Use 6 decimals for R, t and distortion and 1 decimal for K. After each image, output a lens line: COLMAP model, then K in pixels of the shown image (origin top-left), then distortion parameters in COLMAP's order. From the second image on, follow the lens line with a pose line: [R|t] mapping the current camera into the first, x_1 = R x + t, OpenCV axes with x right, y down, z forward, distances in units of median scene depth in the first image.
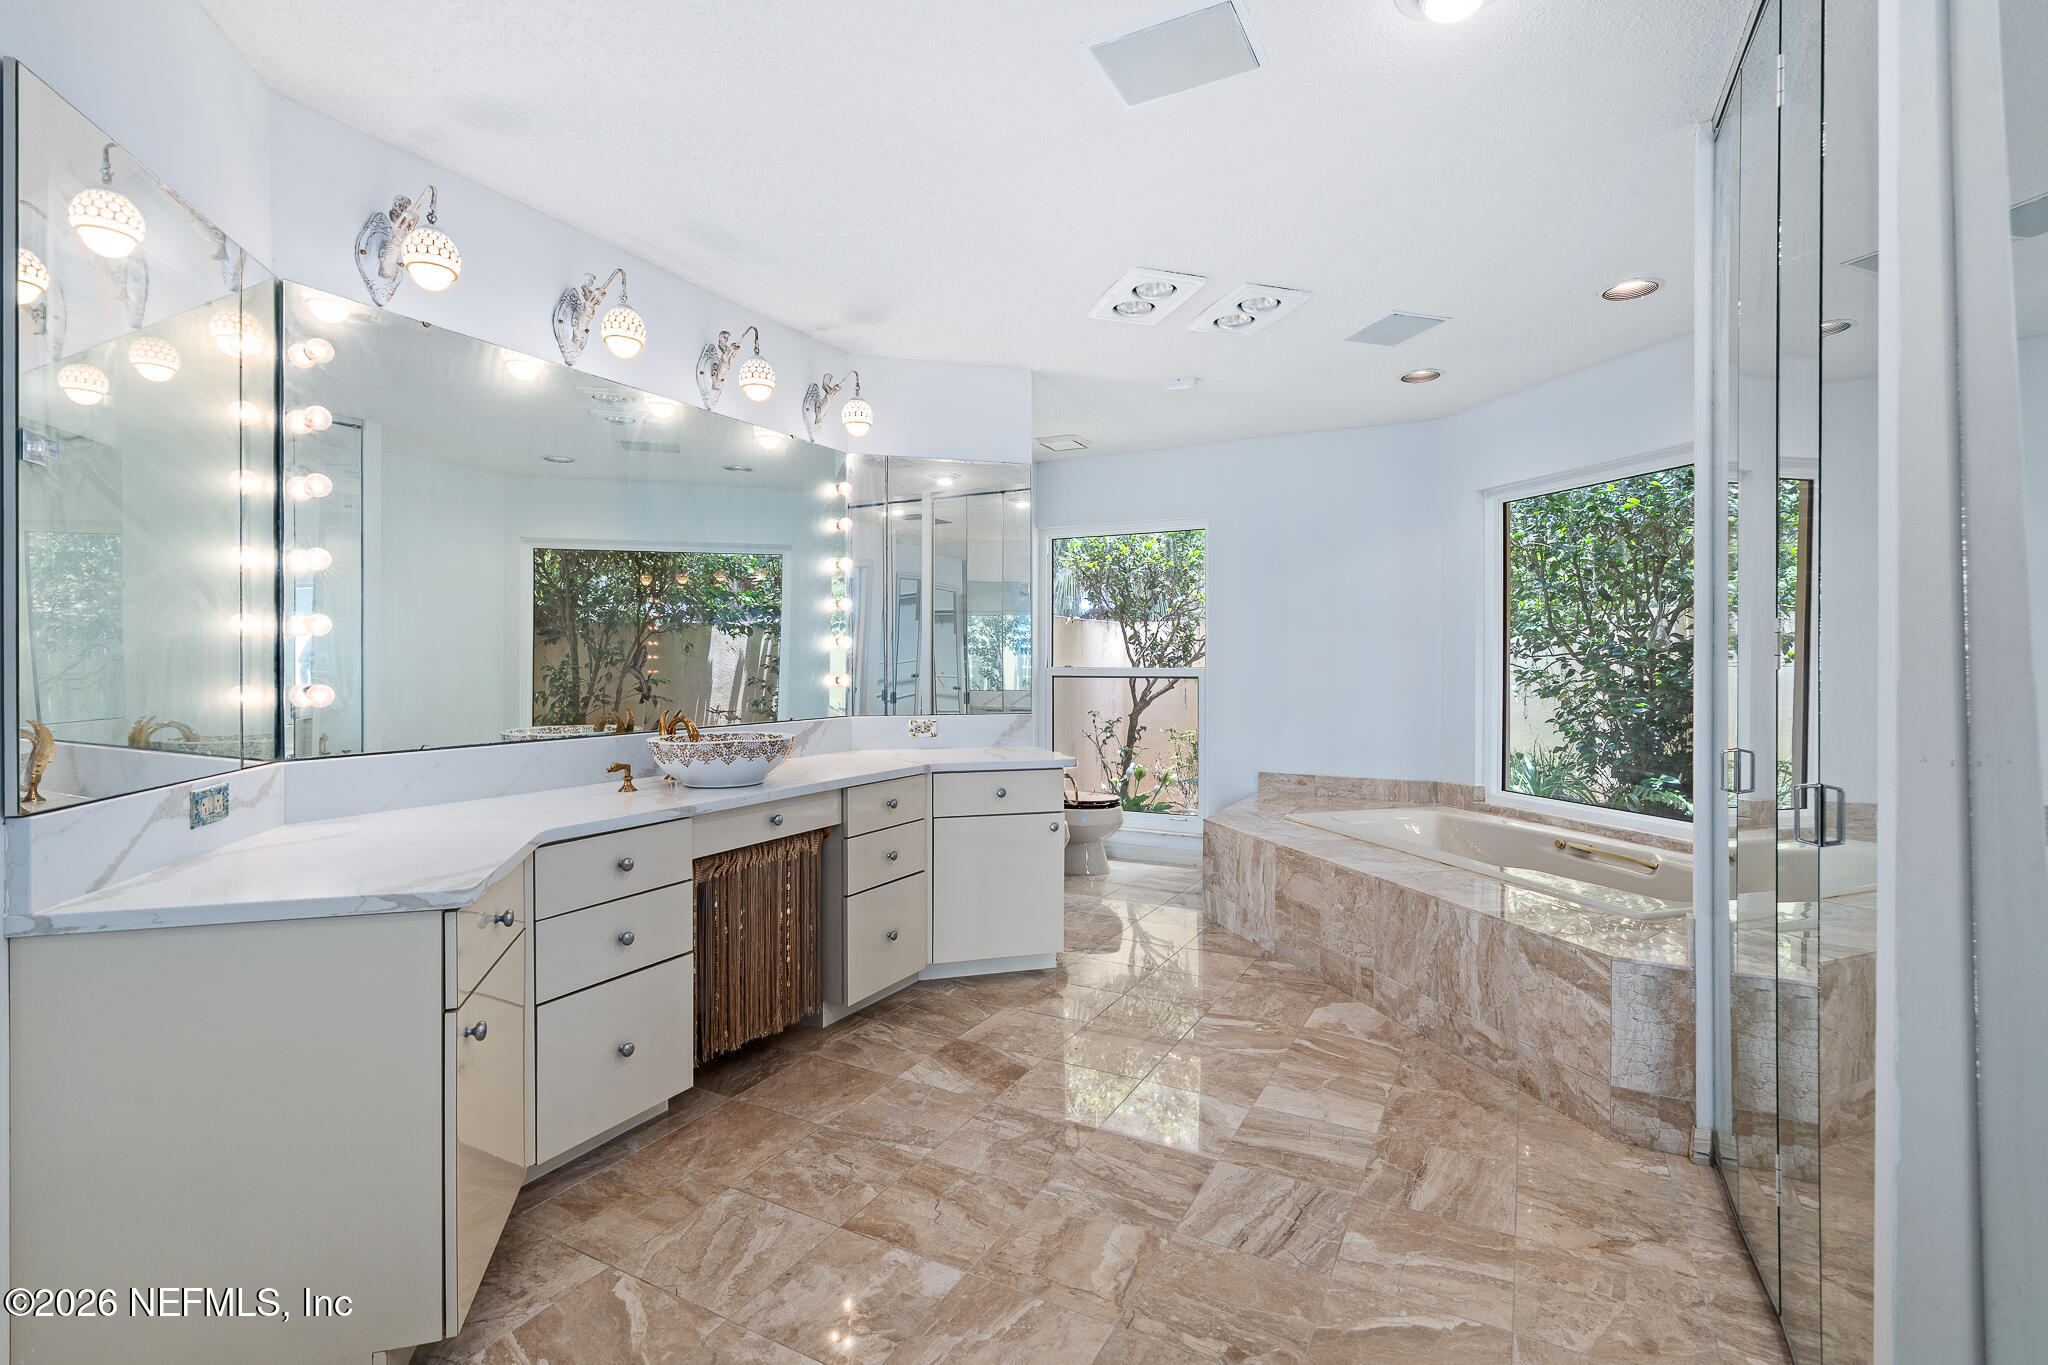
lens RADIAL K [[922.6, 0, 1028.6], [0, 922.6, 673.9], [0, 0, 1]] dist [-0.005172, 0.002789]
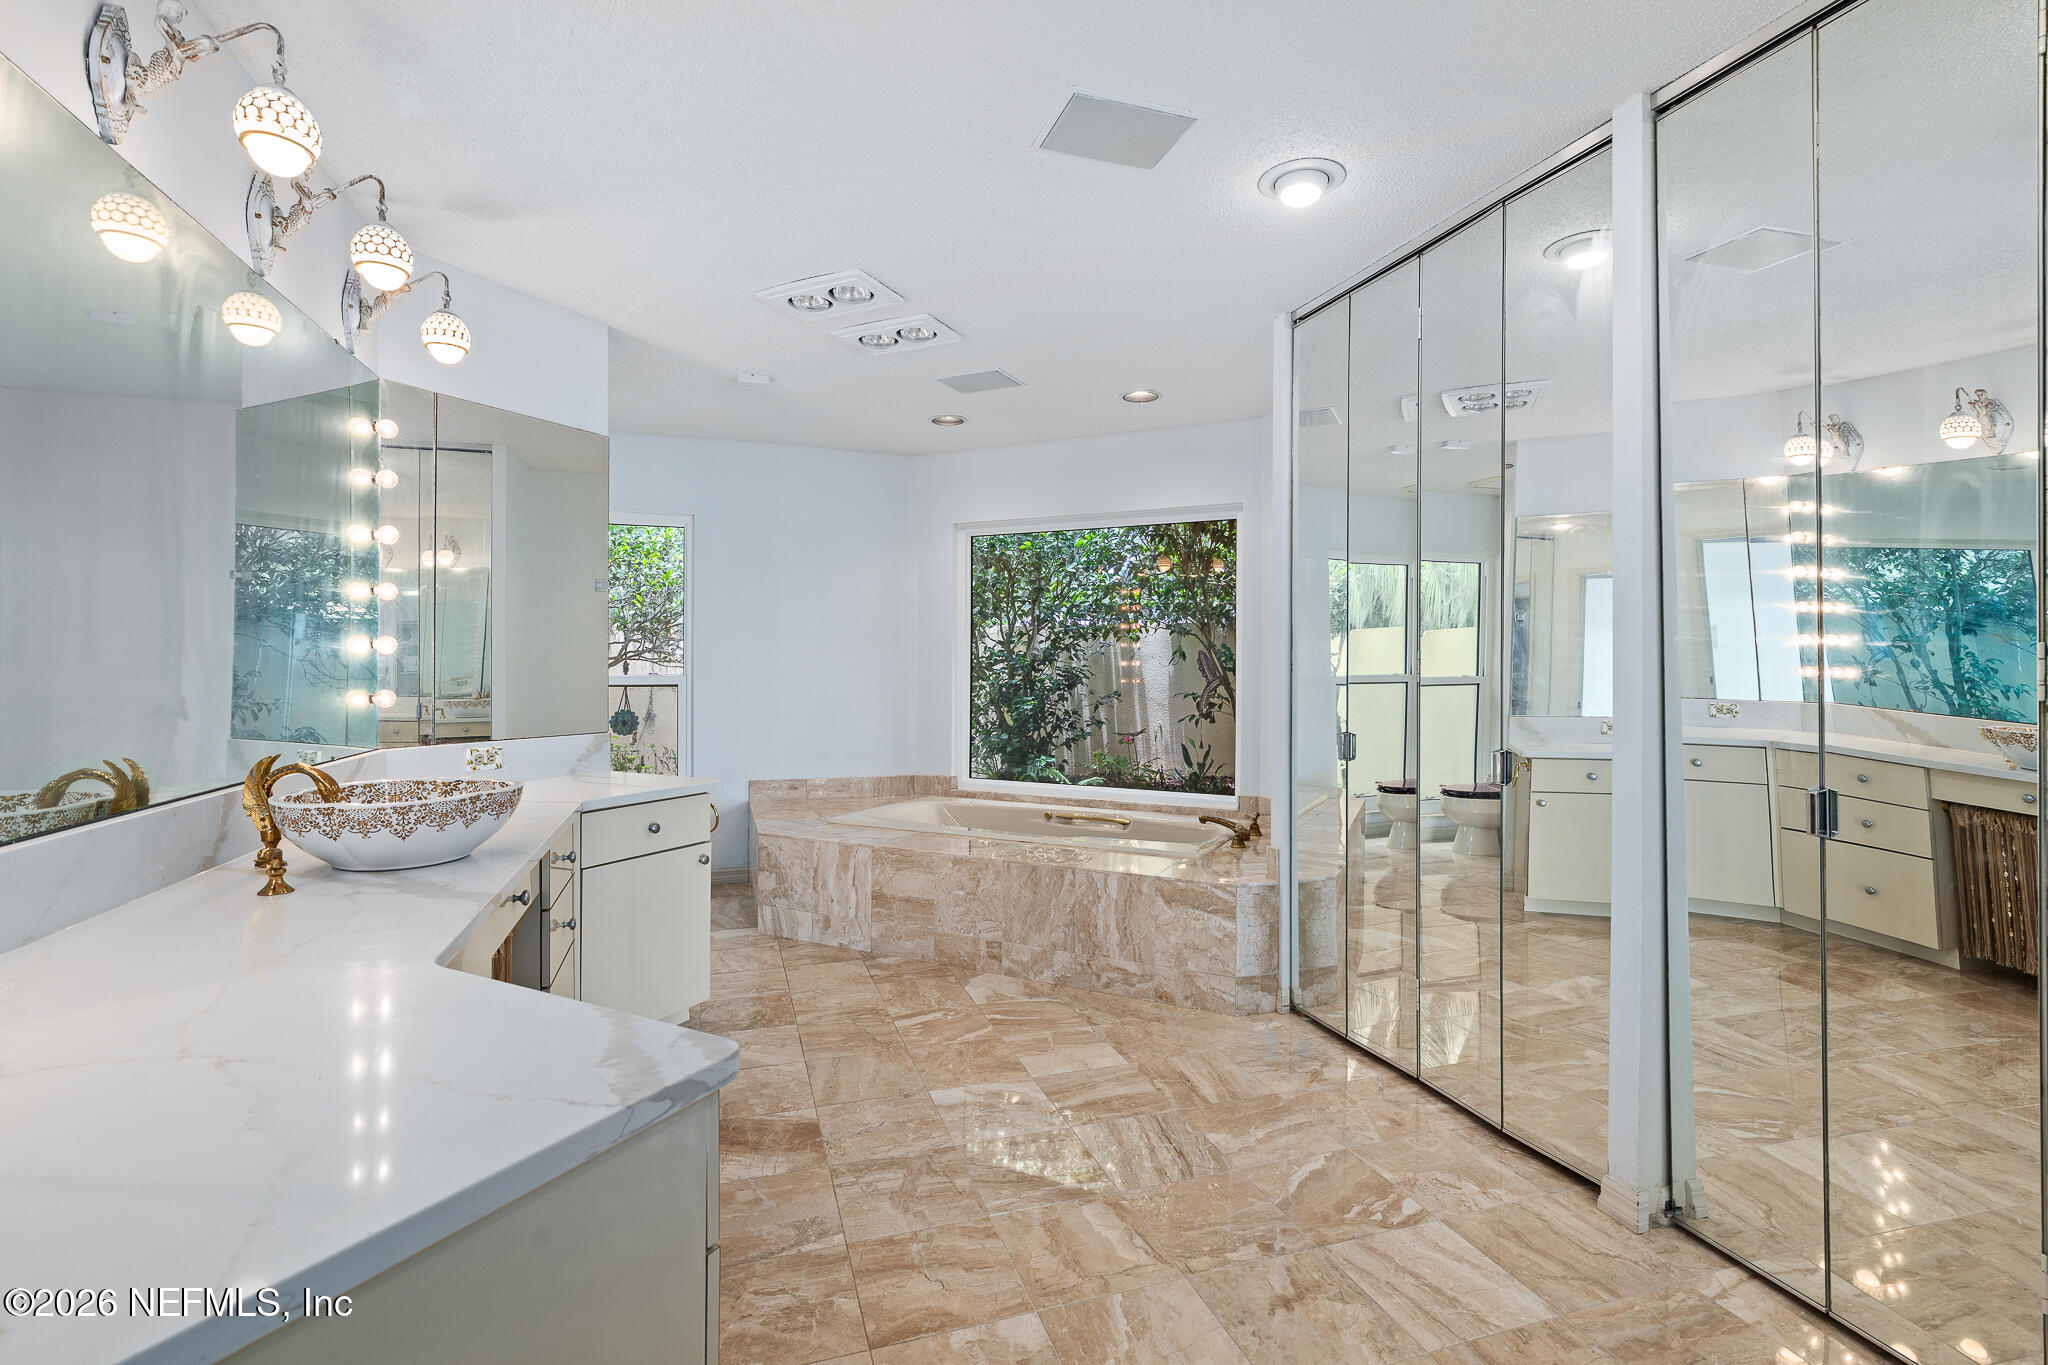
lens RADIAL K [[922.6, 0, 1000.3], [0, 922.6, 672.3], [0, 0, 1]] dist [-0.005172, 0.002789]
pose [[0.697857, -0.002053, 0.716235, -0.413275], [0.004594, 0.999988, -0.001610, -0.010676], [-0.716223, 0.004413, 0.697858, 0.183631]]
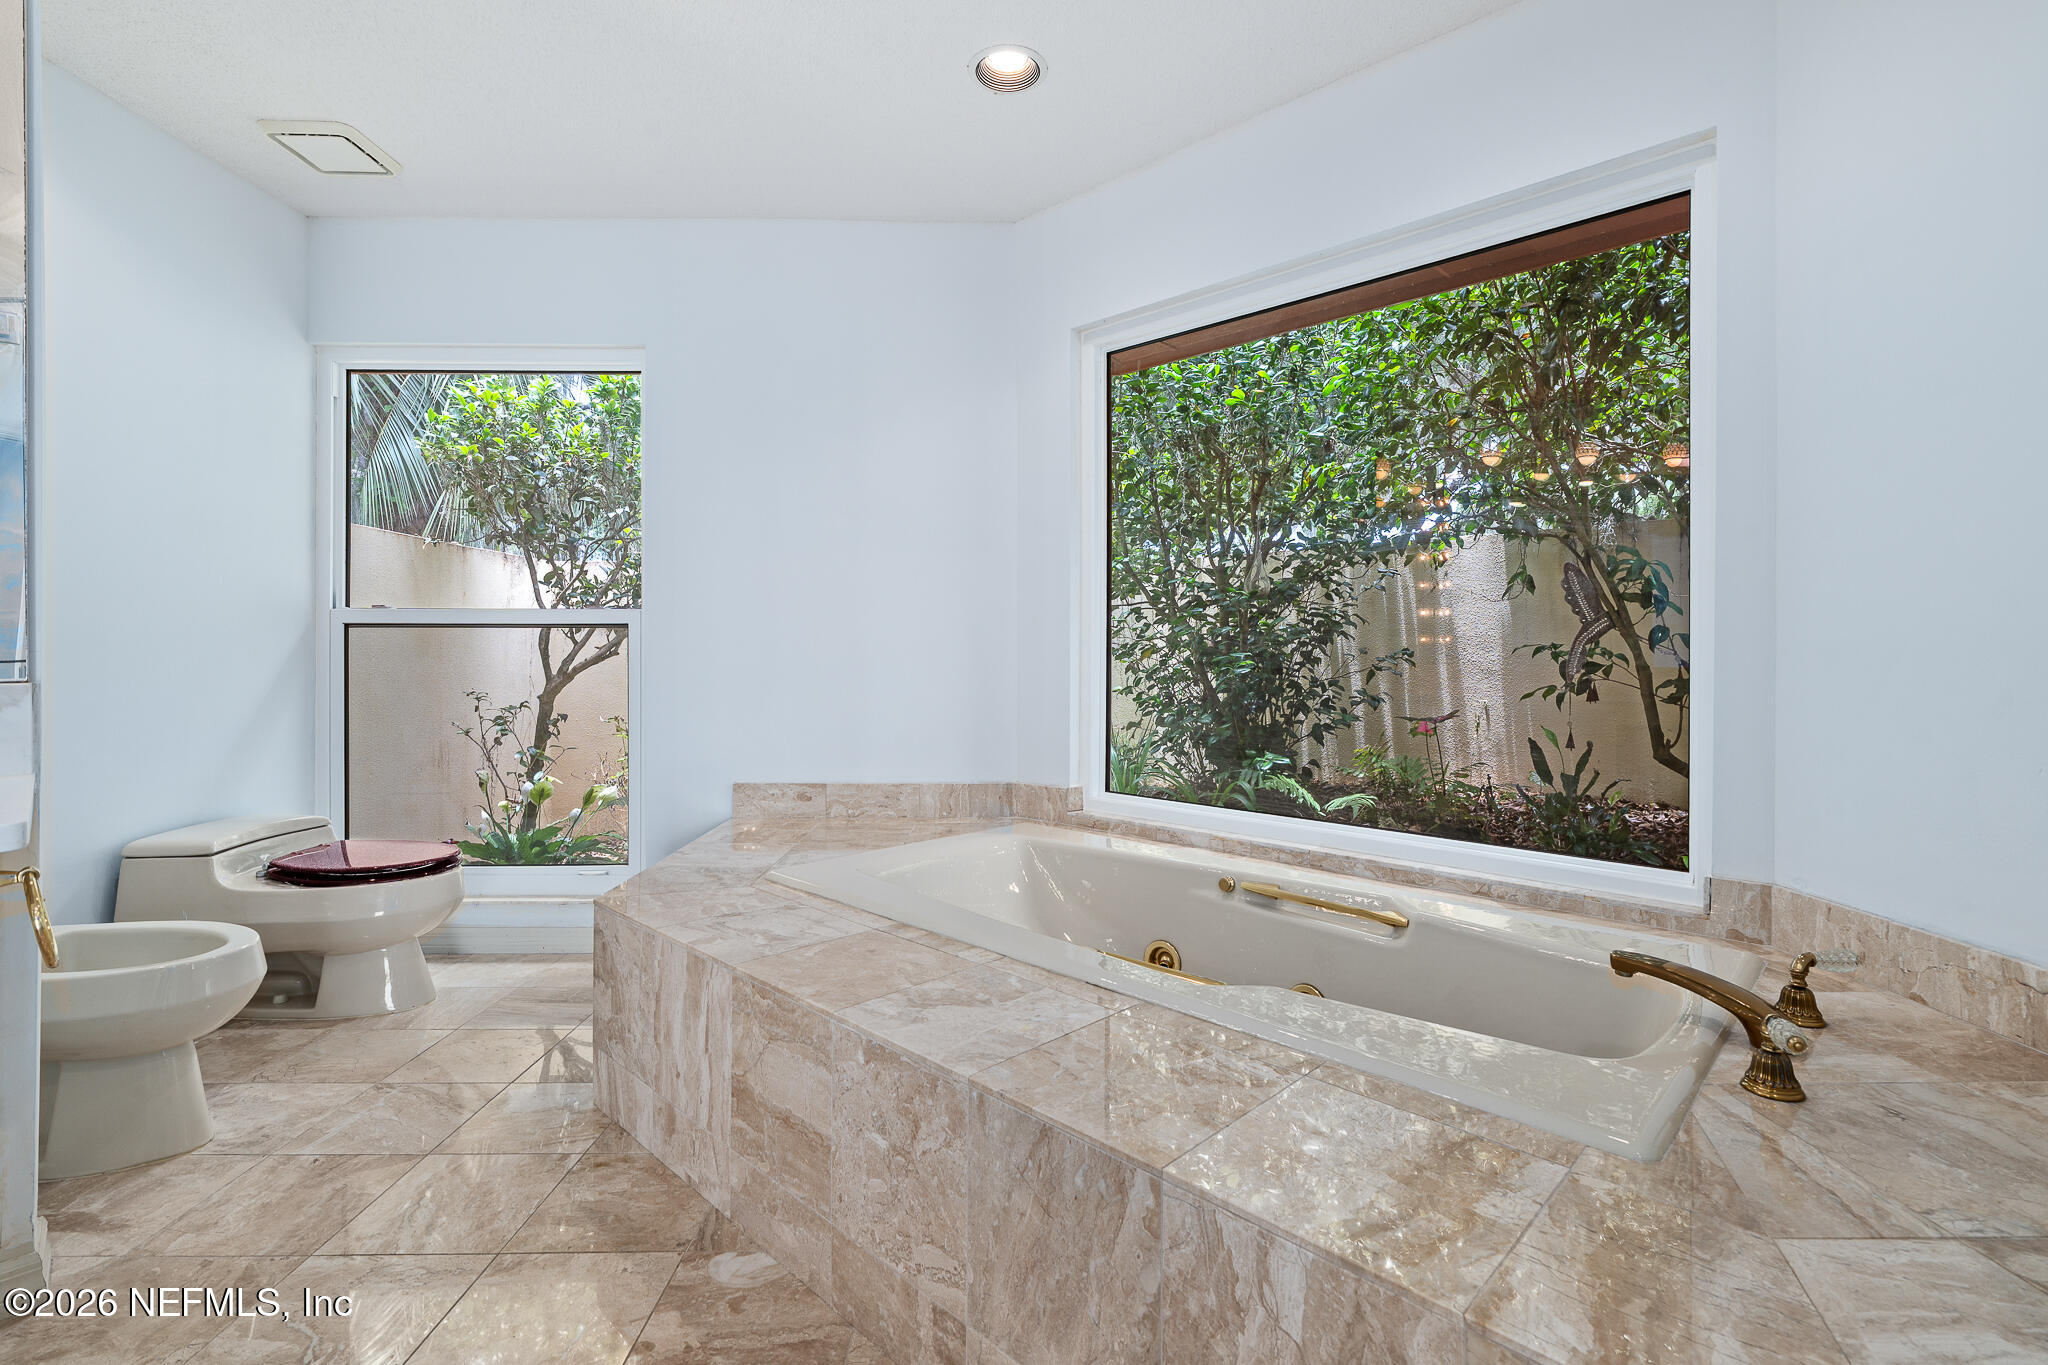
lens RADIAL K [[922.6, 0, 1032.2], [0, 922.6, 651.6], [0, 0, 1]] dist [-0.005172, 0.002789]
pose [[0.871076, 0.001036, 0.491147, 0.194256], [0.003852, 0.999953, -0.008941, 0.042977], [-0.491133, 0.009681, 0.871031, 0.601108]]
